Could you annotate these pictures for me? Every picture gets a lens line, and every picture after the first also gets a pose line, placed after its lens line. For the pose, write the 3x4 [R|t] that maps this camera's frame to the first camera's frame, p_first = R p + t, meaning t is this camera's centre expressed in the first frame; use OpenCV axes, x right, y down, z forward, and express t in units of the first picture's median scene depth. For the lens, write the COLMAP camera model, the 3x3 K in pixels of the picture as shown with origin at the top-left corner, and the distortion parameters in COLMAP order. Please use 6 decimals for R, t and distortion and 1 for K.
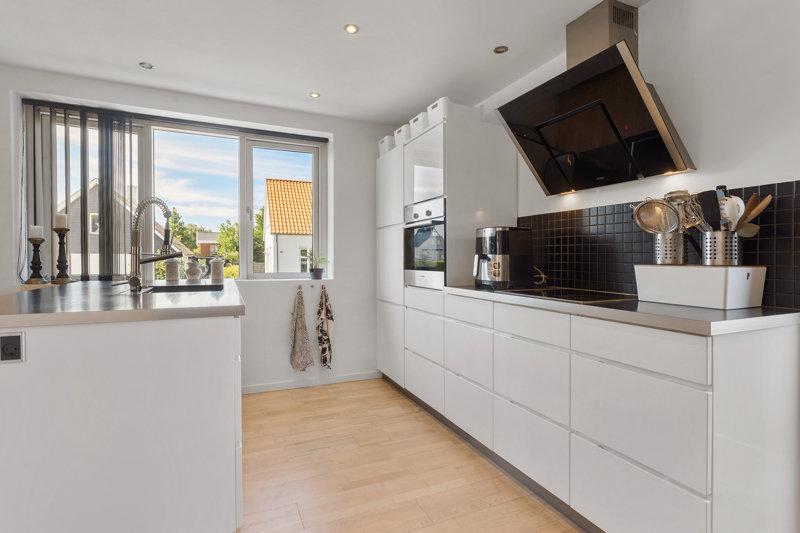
lens RADIAL K [[411.2, 0, 430.4], [0, 411.2, 258.3], [0, 0, 1]] dist [0.002026, 0.000800]
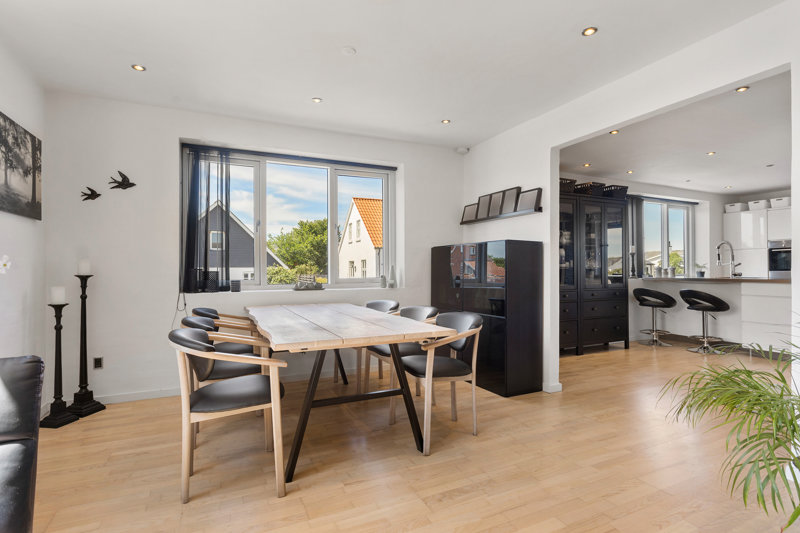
lens RADIAL K [[408.3, 0, 400.0], [0, 408.3, 260.4], [0, 0, 1]] dist [-0.011205, -0.000268]
pose [[0.999786, 0.000444, -0.020674, -1.788979], [-0.001122, 0.999461, -0.032810, 0.040399], [0.020648, 0.032827, 0.999248, -1.015337]]
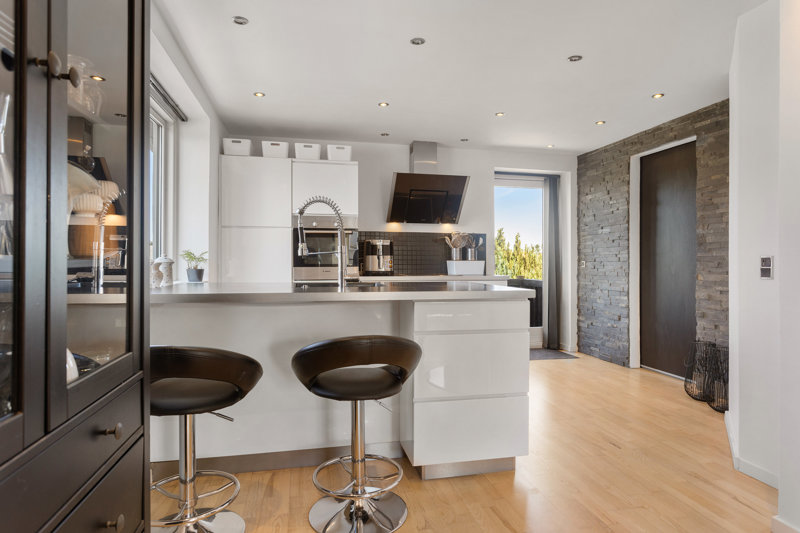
lens RADIAL K [[445.1, 0, 400.0], [0, 445.1, 266.5], [0, 0, 1]] dist [-0.022243, 0.000208]
pose [[0.239572, -0.006796, 0.970855, -1.181874], [0.005506, 0.999969, 0.005641, 0.019296], [-0.970863, 0.003994, 0.239602, 0.373578]]
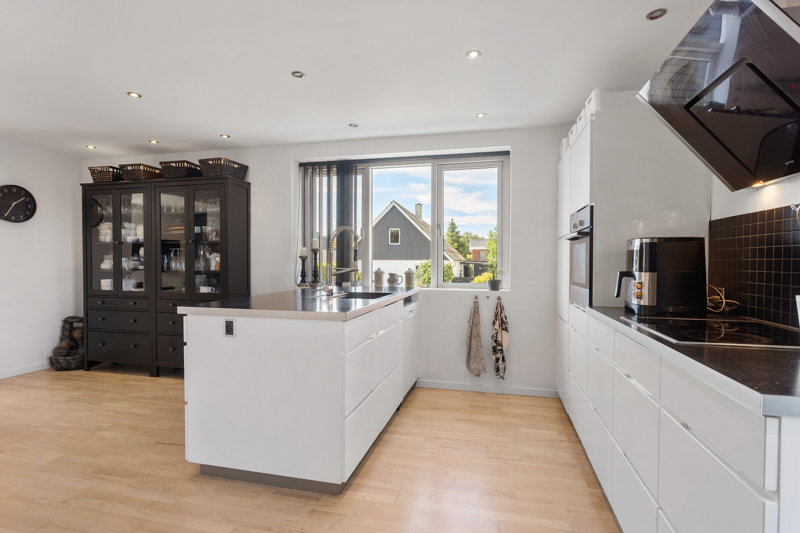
lens RADIAL K [[422.3, 0, 400.0], [0, 422.3, 266.5], [0, 0, 1]] dist [0.001902, 0.000882]
pose [[0.767513, 0.006160, -0.641003, 0.235788], [-0.000238, 0.999957, 0.009324, -0.019831], [0.641033, -0.007004, 0.767481, 0.038354]]
